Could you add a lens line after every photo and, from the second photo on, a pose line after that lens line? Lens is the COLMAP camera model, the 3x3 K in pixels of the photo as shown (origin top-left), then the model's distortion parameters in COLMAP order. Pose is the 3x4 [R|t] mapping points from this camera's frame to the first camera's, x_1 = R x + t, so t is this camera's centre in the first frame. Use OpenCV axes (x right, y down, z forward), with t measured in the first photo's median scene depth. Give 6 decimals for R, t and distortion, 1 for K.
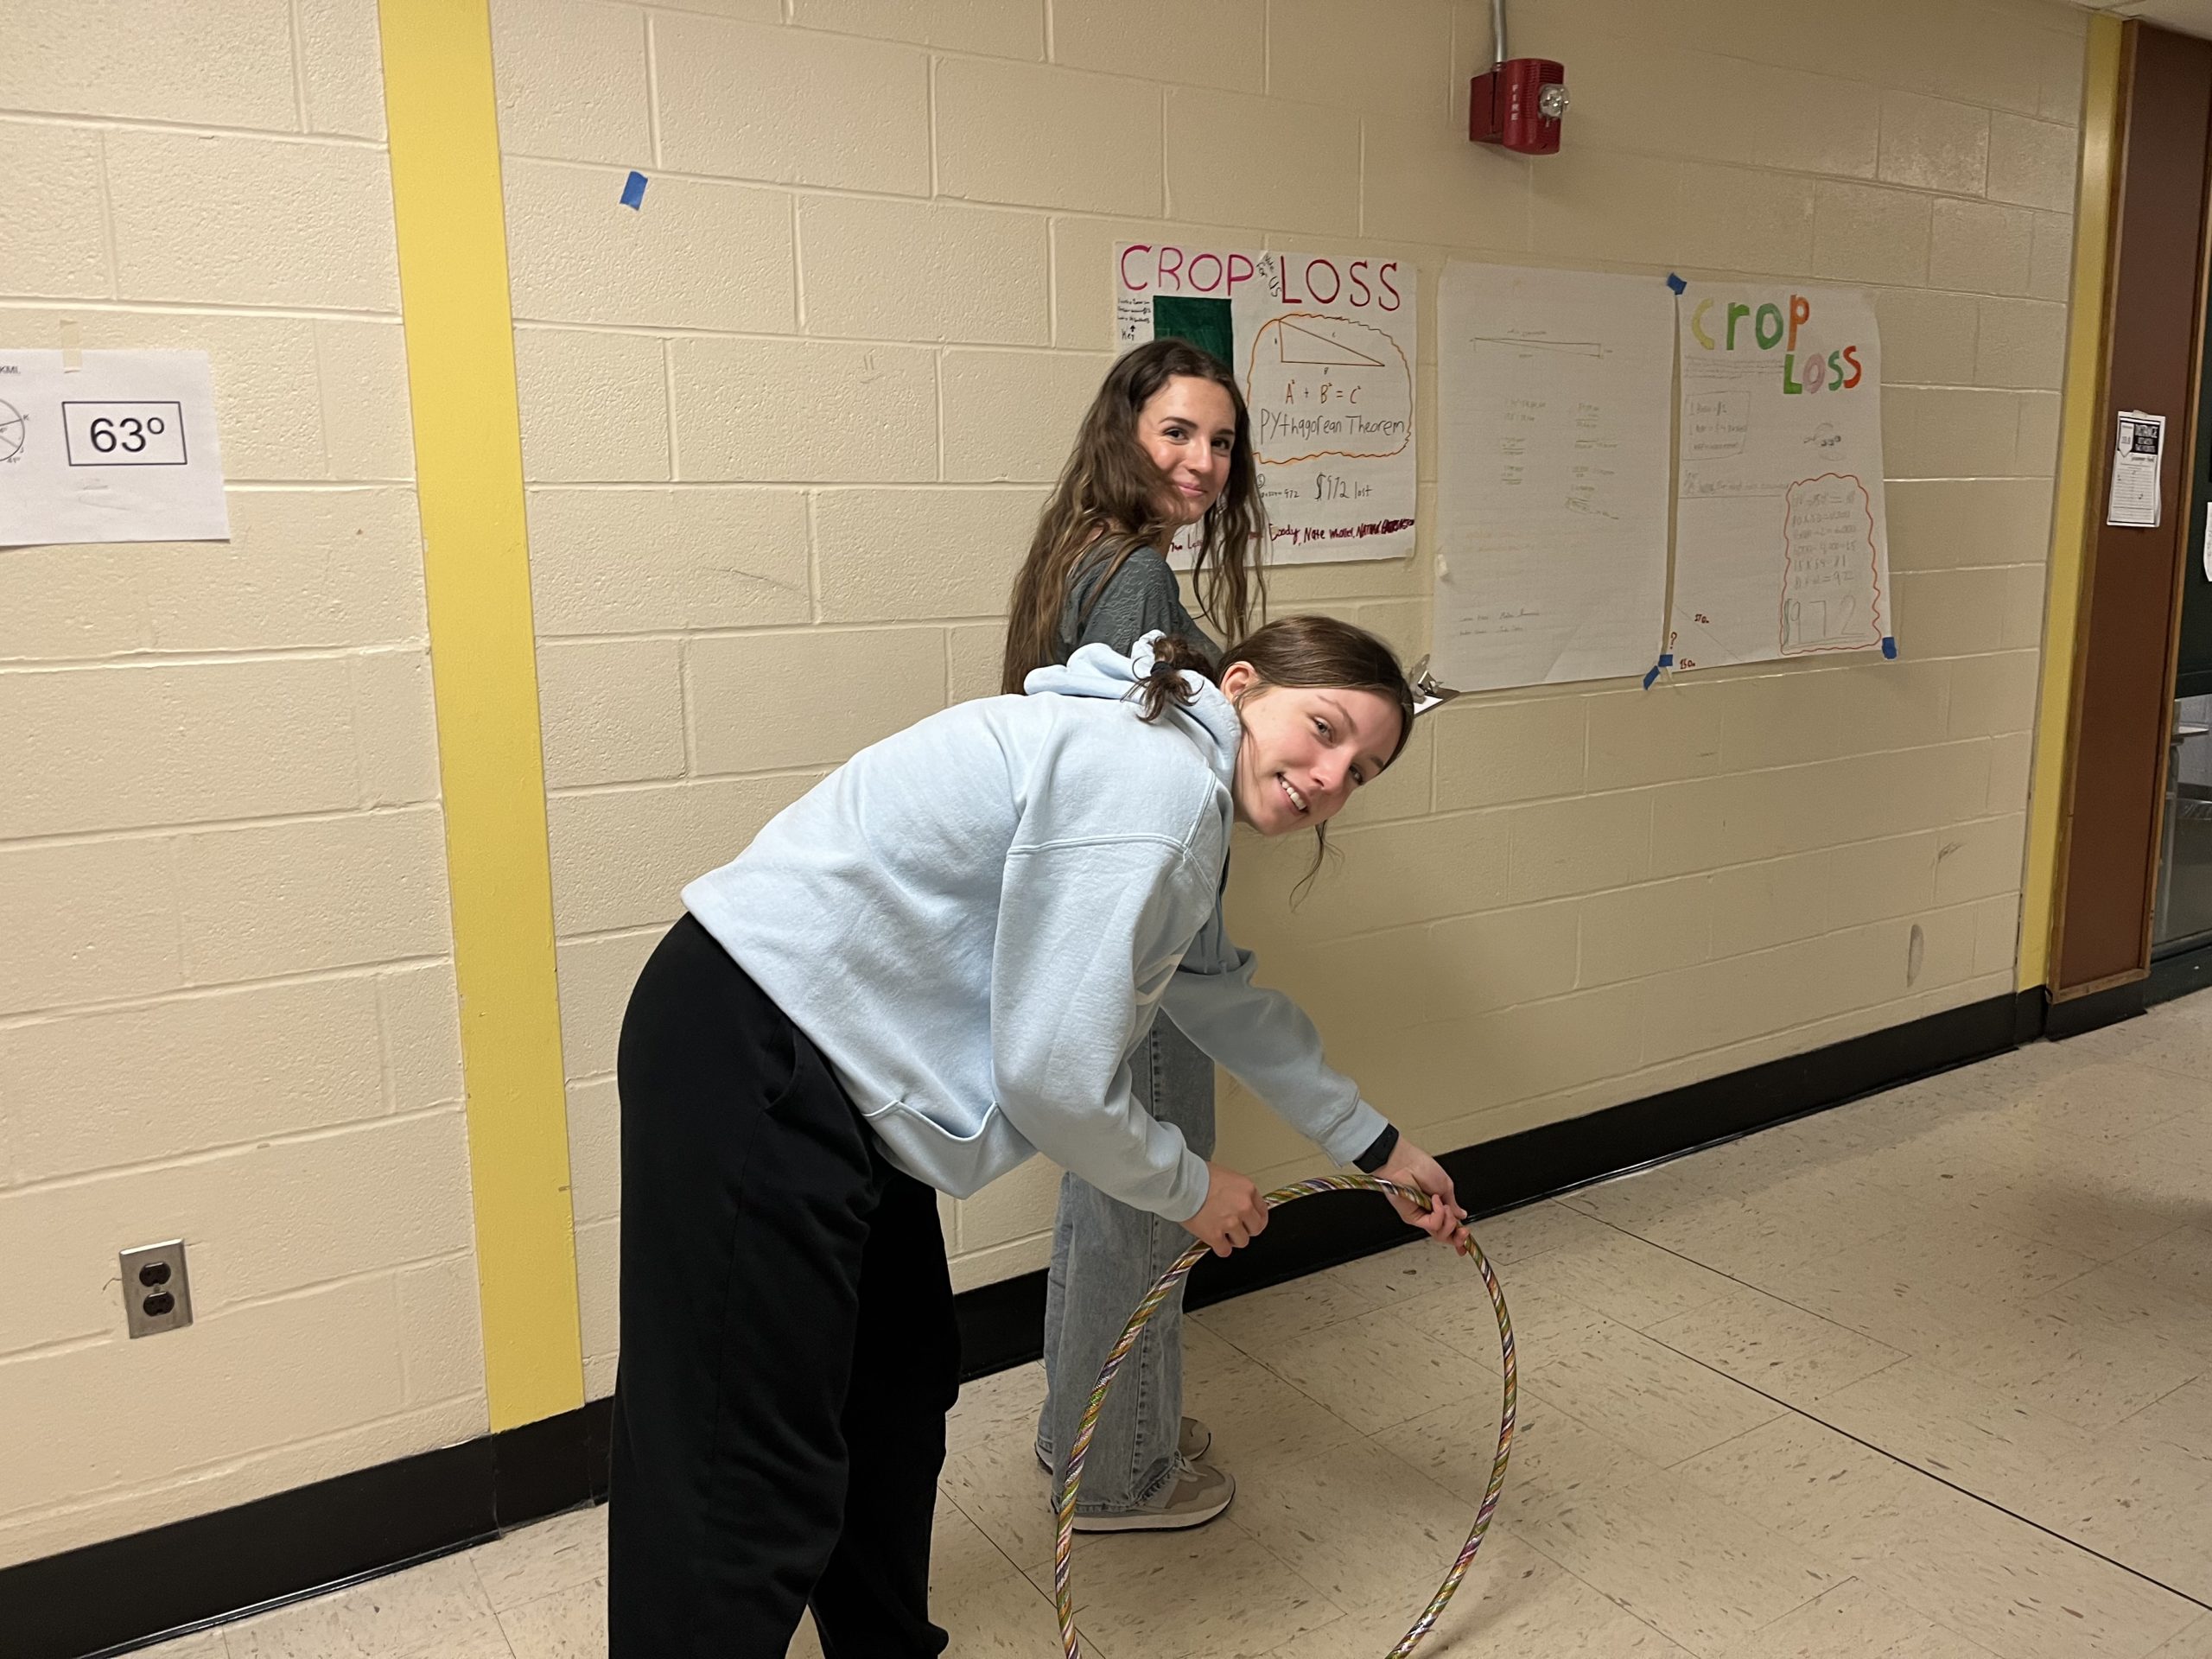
lens RADIAL K [[1722.1, 0, 1128.9], [0, 1722.1, 828.7], [0, 0, 1]] dist [0.056884, -0.090168]
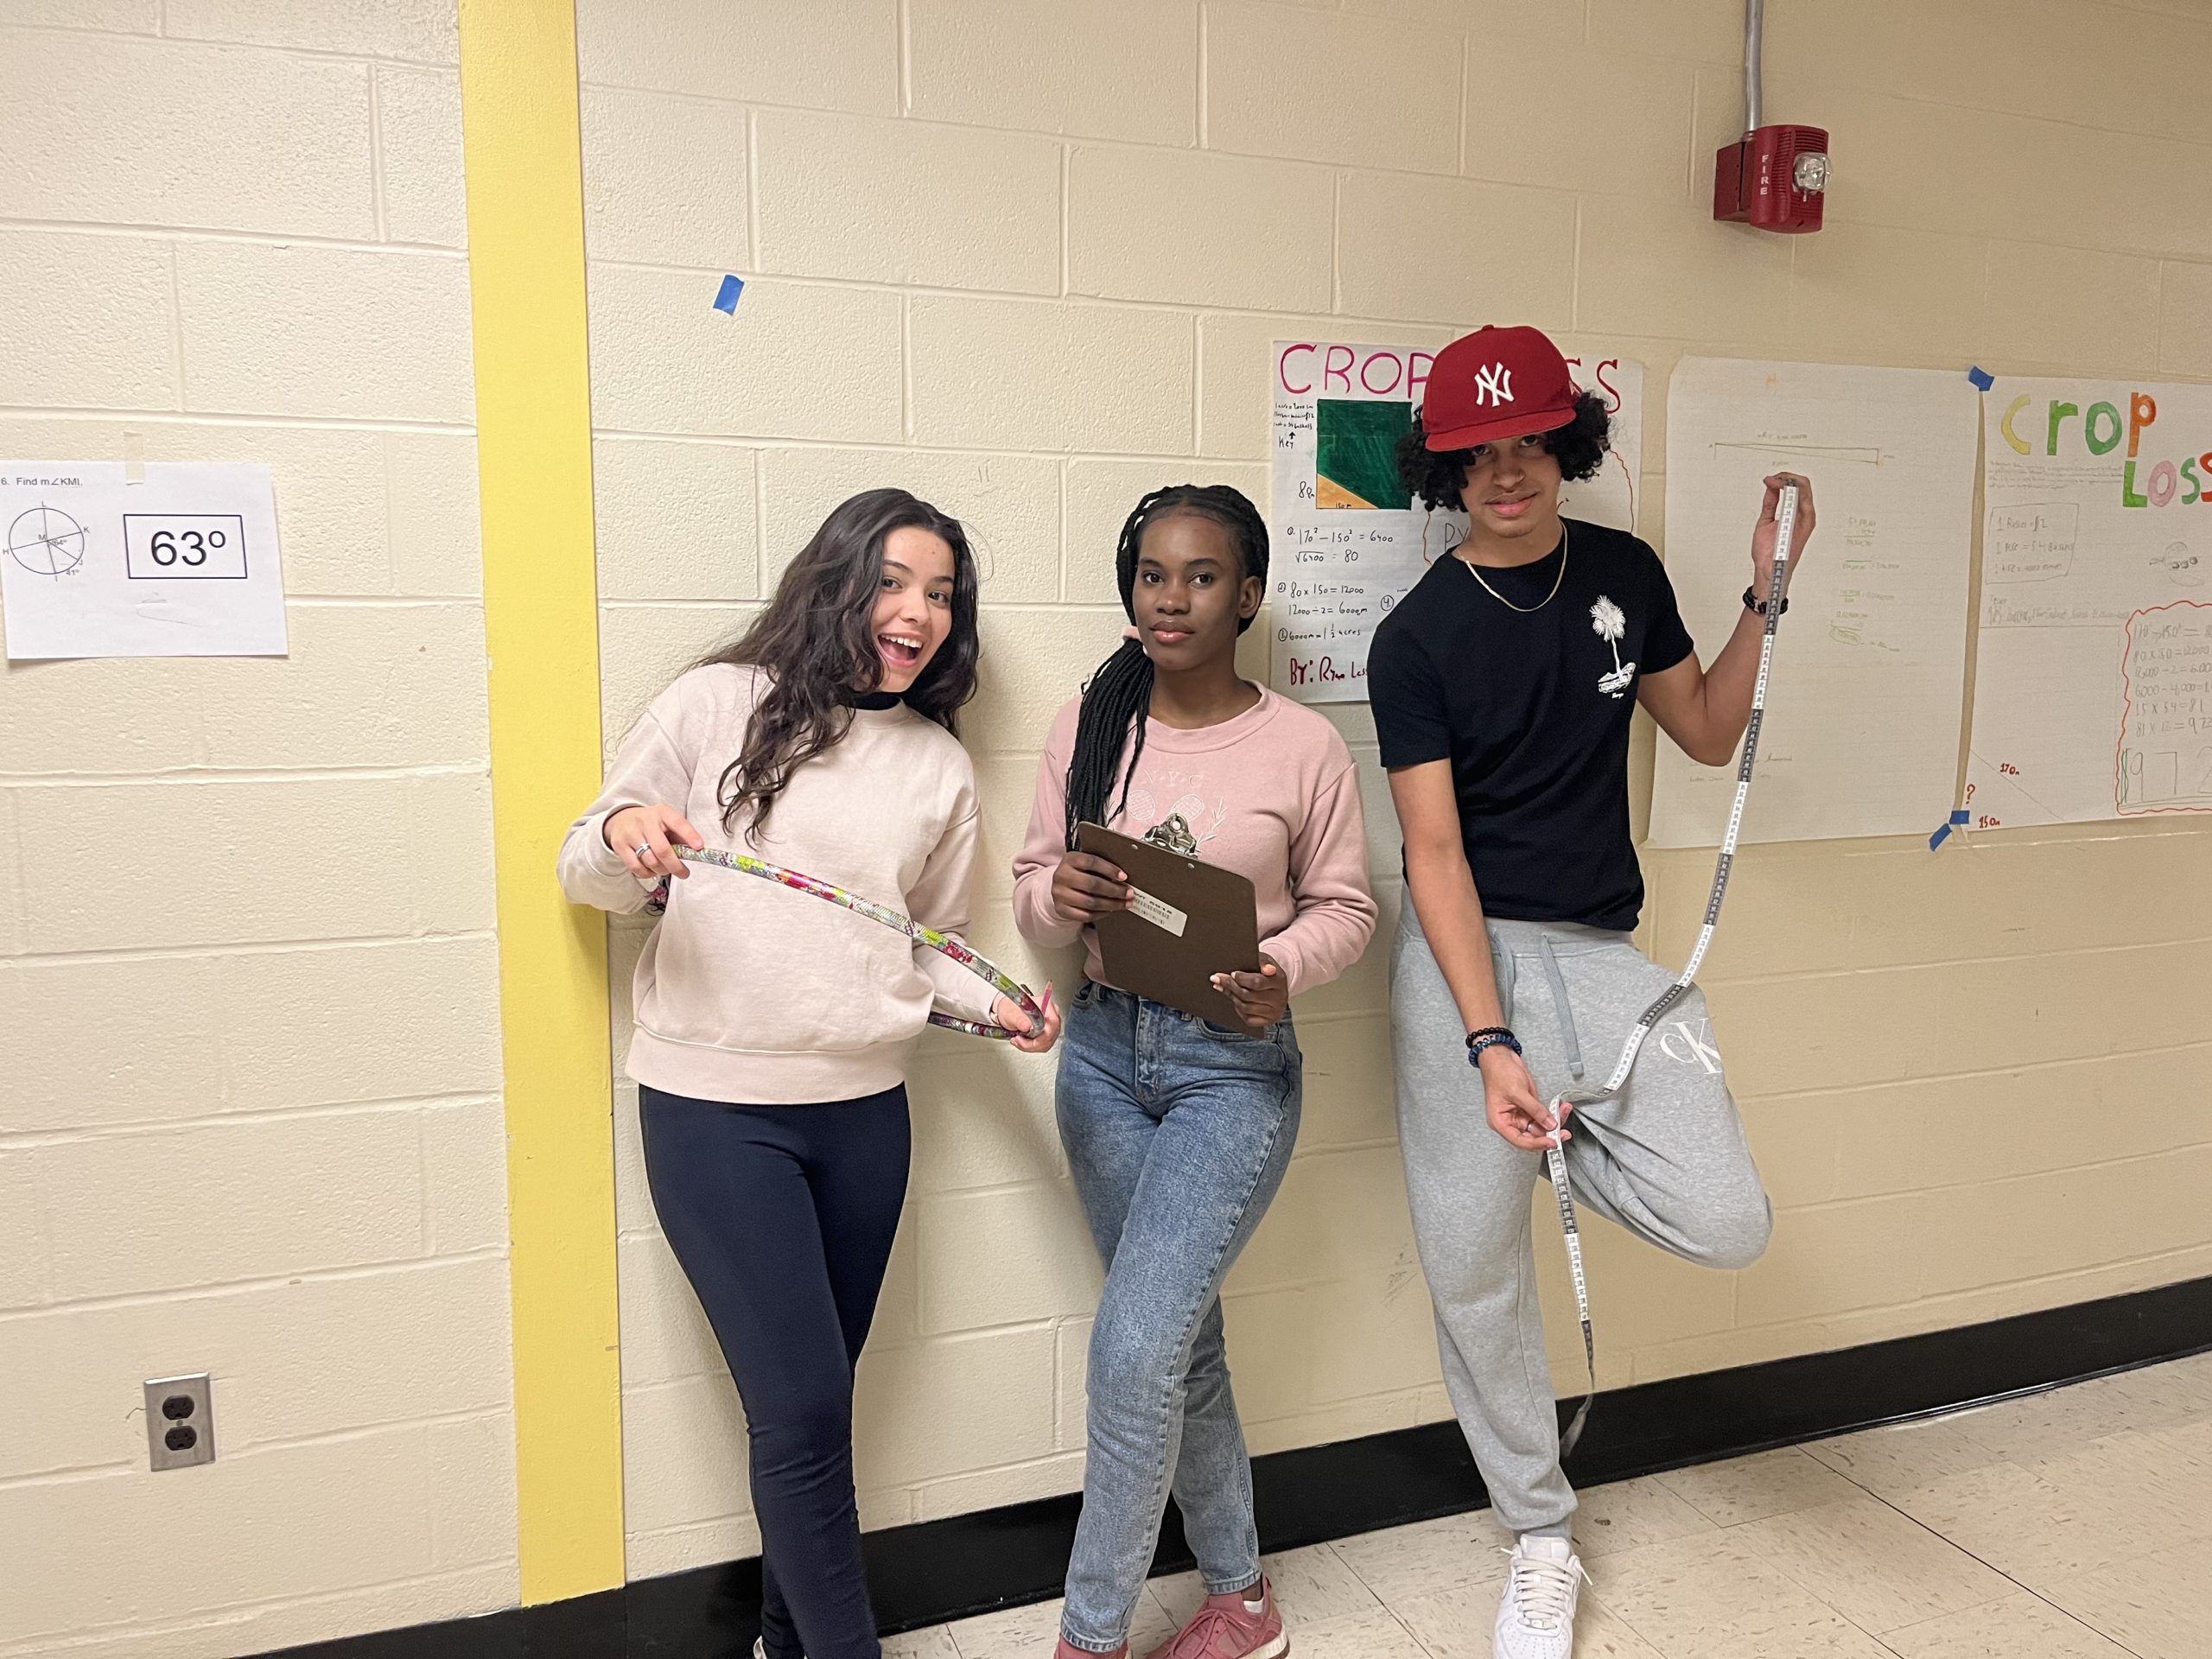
lens RADIAL K [[1722.1, 0, 1104.0], [0, 1722.1, 844.8], [0, 0, 1]] dist [0.056884, -0.090168]
pose [[0.977459, 0.042356, -0.206832, 0.117637], [-0.052783, 0.997585, -0.045154, -0.035609], [0.204420, 0.055053, 0.977334, 0.130427]]
